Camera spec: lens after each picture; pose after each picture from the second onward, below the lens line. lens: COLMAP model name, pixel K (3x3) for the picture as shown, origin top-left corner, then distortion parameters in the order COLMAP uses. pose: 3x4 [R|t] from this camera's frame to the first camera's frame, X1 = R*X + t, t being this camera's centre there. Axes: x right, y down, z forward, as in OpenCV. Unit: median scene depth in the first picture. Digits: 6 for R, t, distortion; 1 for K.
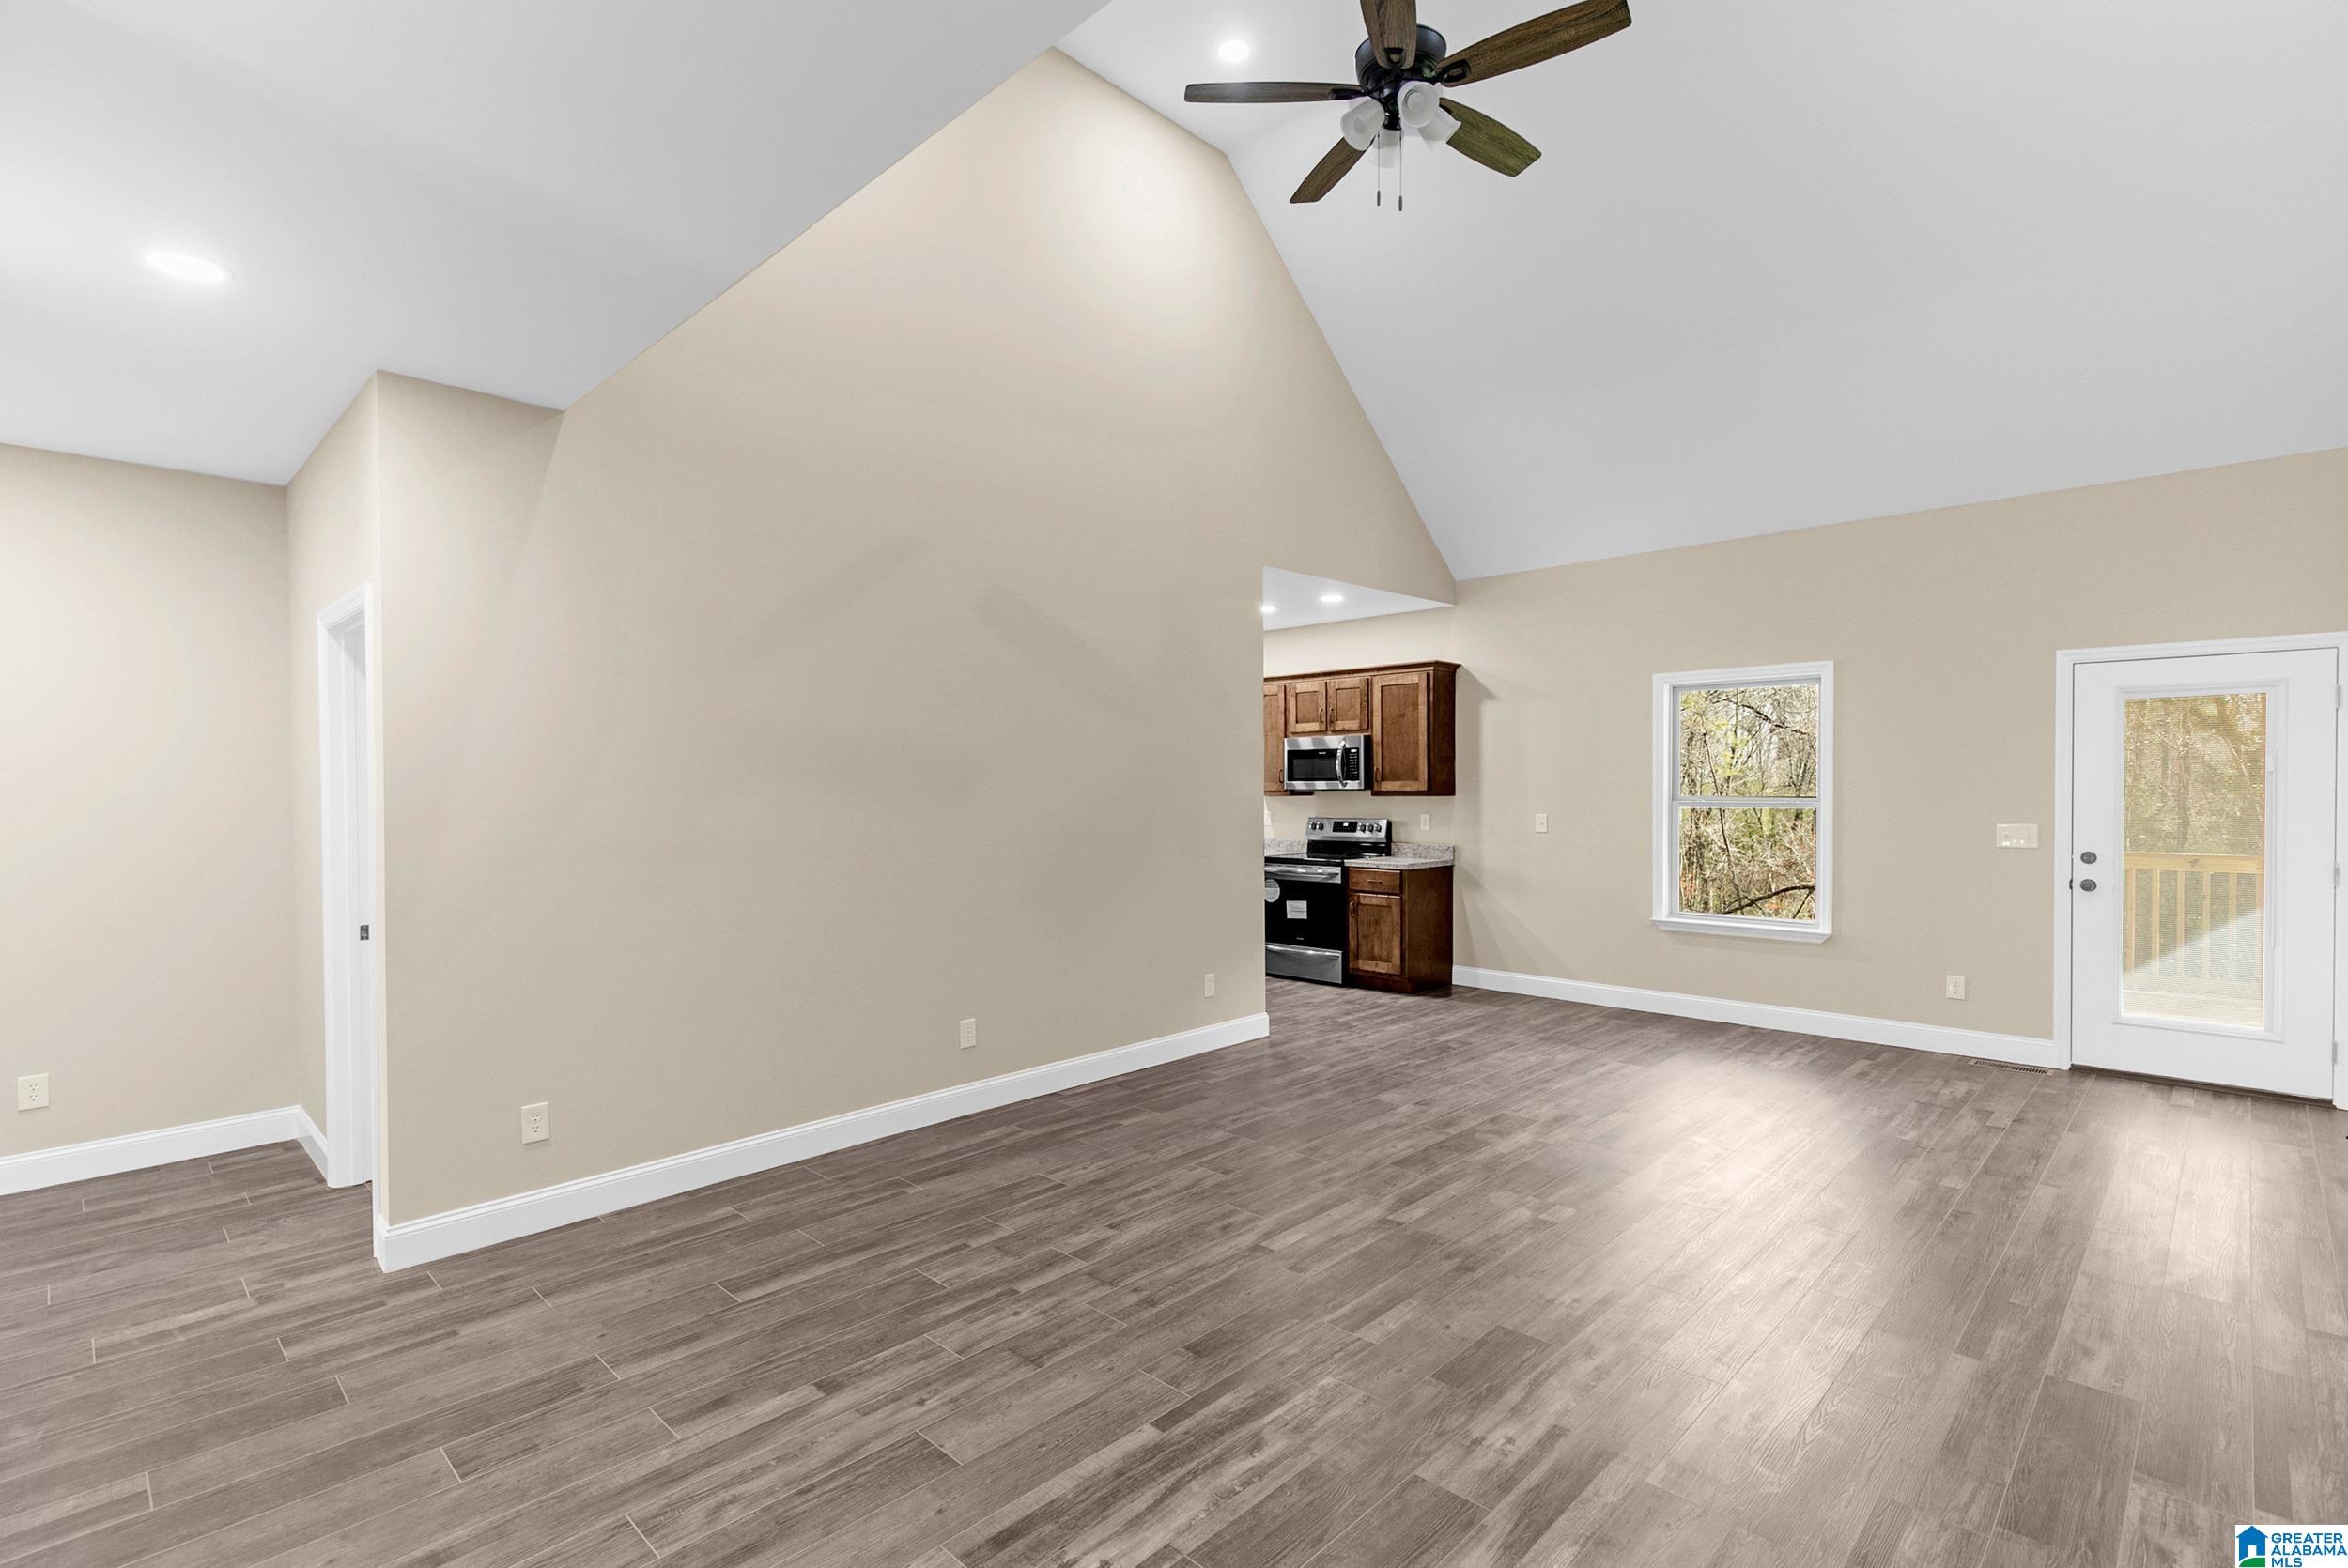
lens RADIAL K [[1087.0, 0, 1174.6], [0, 1087.0, 791.3], [0, 0, 1]] dist [0.000247, 0.000163]
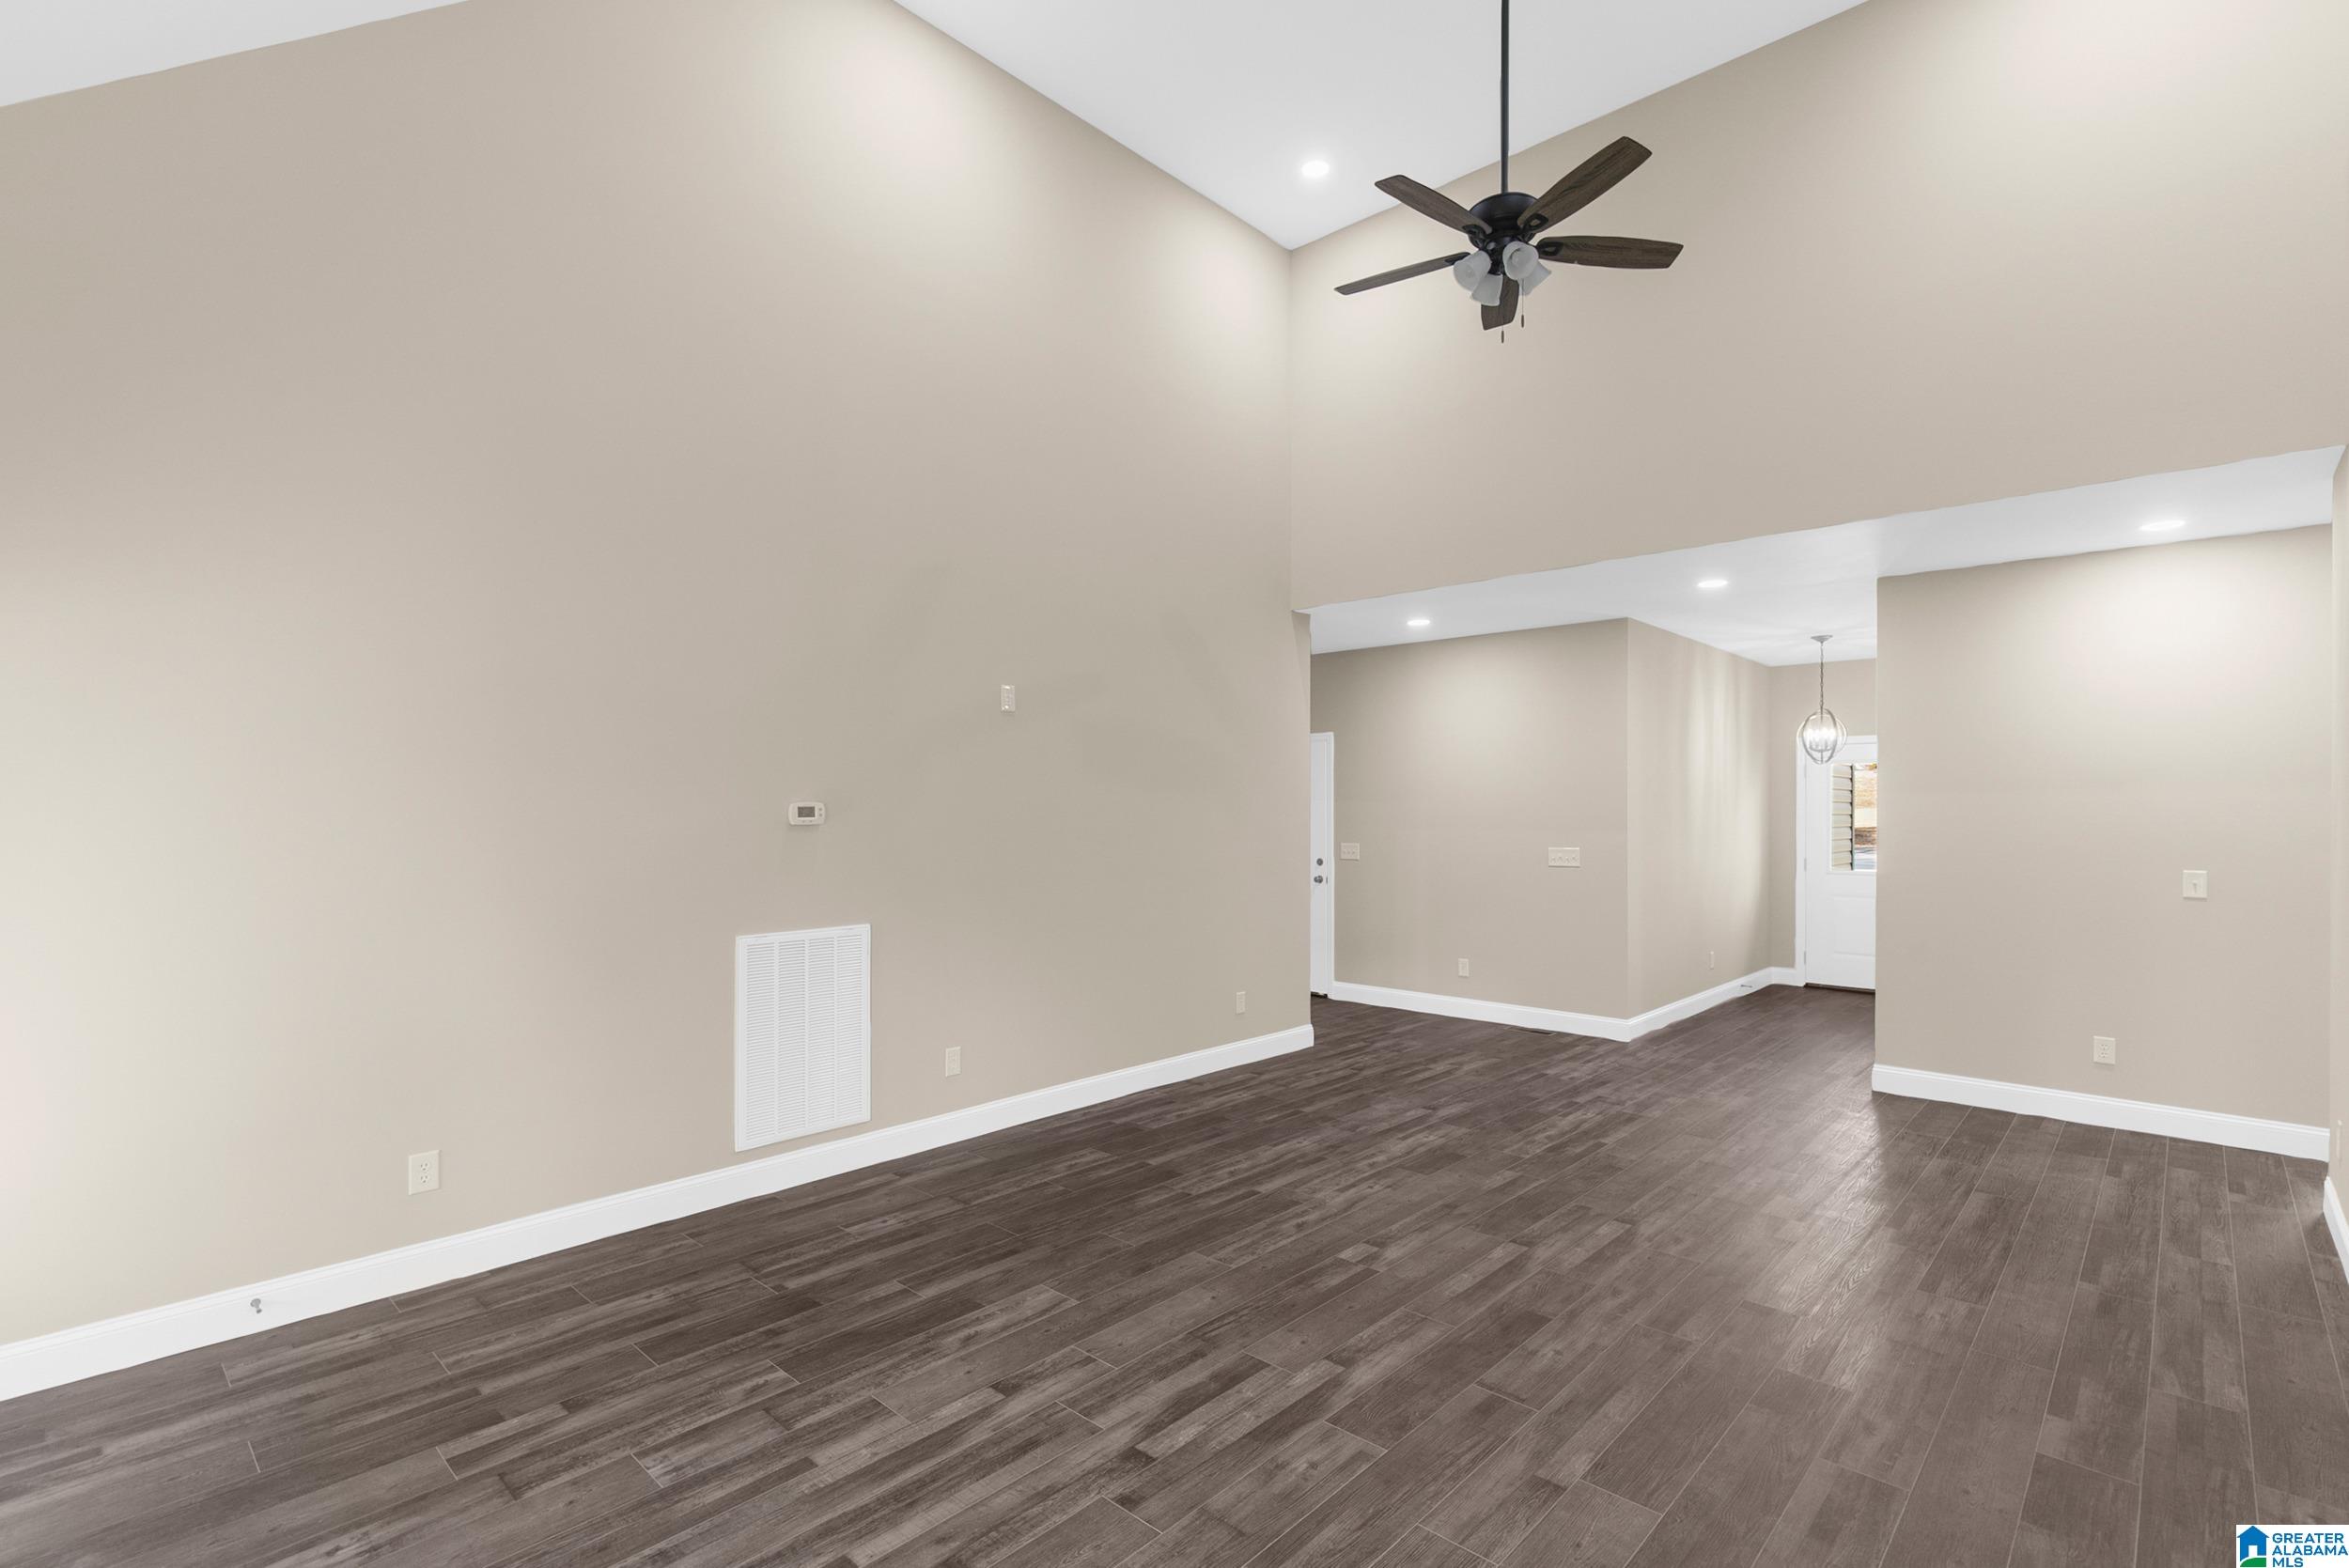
lens RADIAL K [[1087.6, 0, 1174.1], [0, 1087.6, 796.9], [0, 0, 1]] dist [0.000247, 0.000163]
pose [[-0.999733, 0.005969, -0.022326, 0.522917], [0.006124, 0.999958, -0.006878, -0.020975], [0.022284, -0.007013, -0.999727, 1.927794]]
